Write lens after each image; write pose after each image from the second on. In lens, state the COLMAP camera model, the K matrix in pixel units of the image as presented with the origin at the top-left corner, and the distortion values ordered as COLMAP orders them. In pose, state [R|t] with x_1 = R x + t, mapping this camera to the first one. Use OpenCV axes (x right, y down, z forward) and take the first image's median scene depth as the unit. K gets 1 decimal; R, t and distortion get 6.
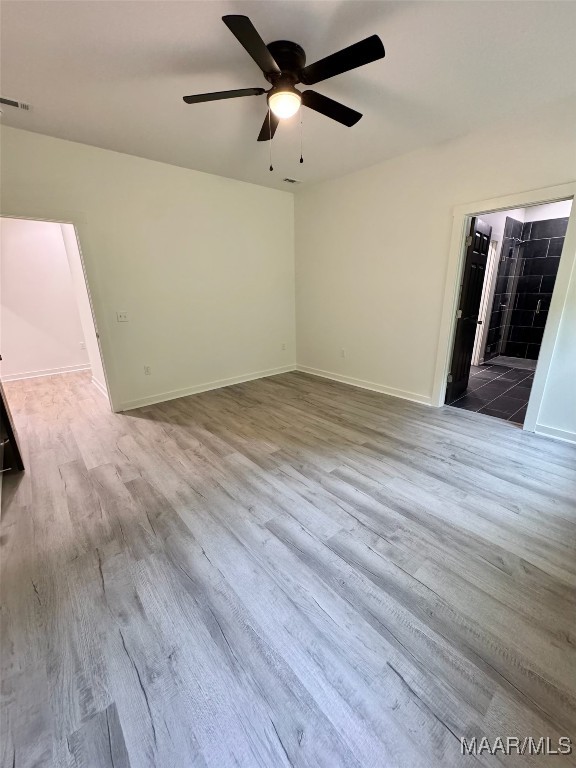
lens RADIAL K [[310.4, 0, 288.0], [0, 310.4, 384.0], [0, 0, 1]] dist [-0.000220, 0.000184]
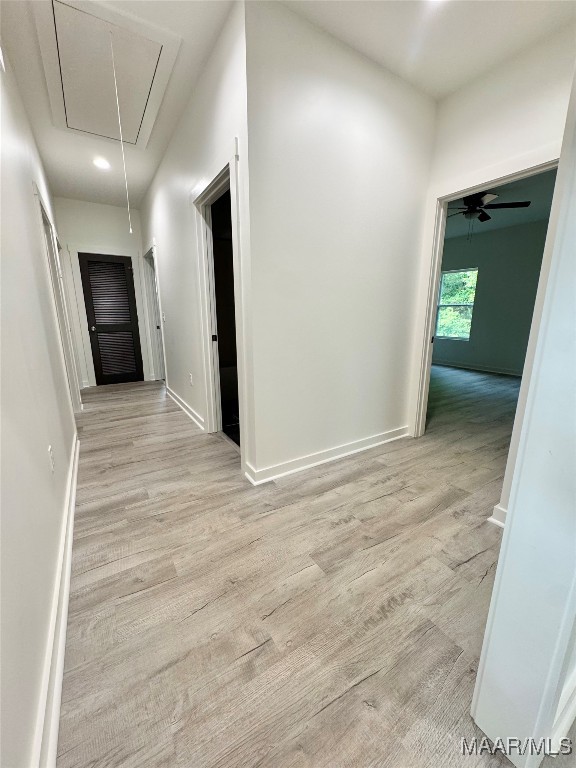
lens RADIAL K [[310.4, 0, 288.0], [0, 310.4, 384.0], [0, 0, 1]] dist [-0.000220, 0.000184]
pose [[0.133922, -0.201329, 0.970325, -1.751928], [0.280342, 0.946846, 0.157765, -0.333329], [-0.950512, 0.250895, 0.183245, 1.469662]]
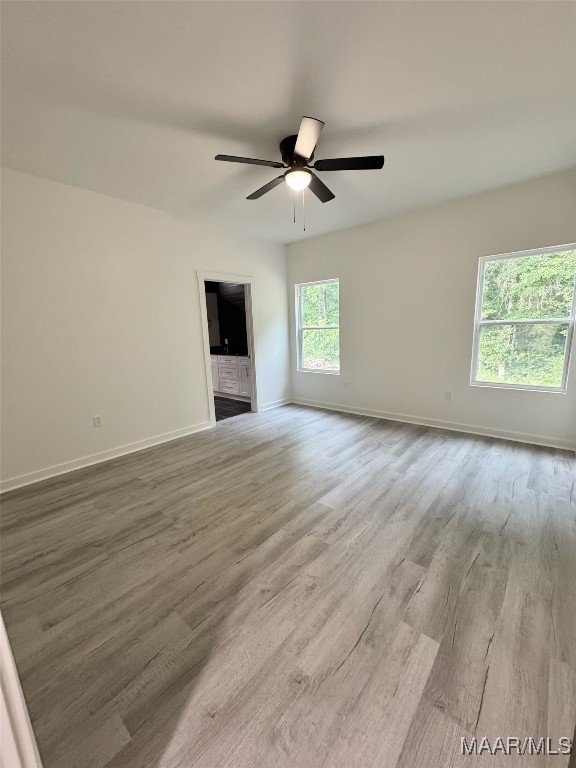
lens RADIAL K [[310.4, 0, 288.0], [0, 310.4, 384.0], [0, 0, 1]] dist [-0.000220, 0.000184]
pose [[-0.159705, -0.151442, 0.975479, -0.915426], [0.322723, 0.925856, 0.196574, -0.282208], [-0.932922, 0.346203, -0.098990, 0.989585]]
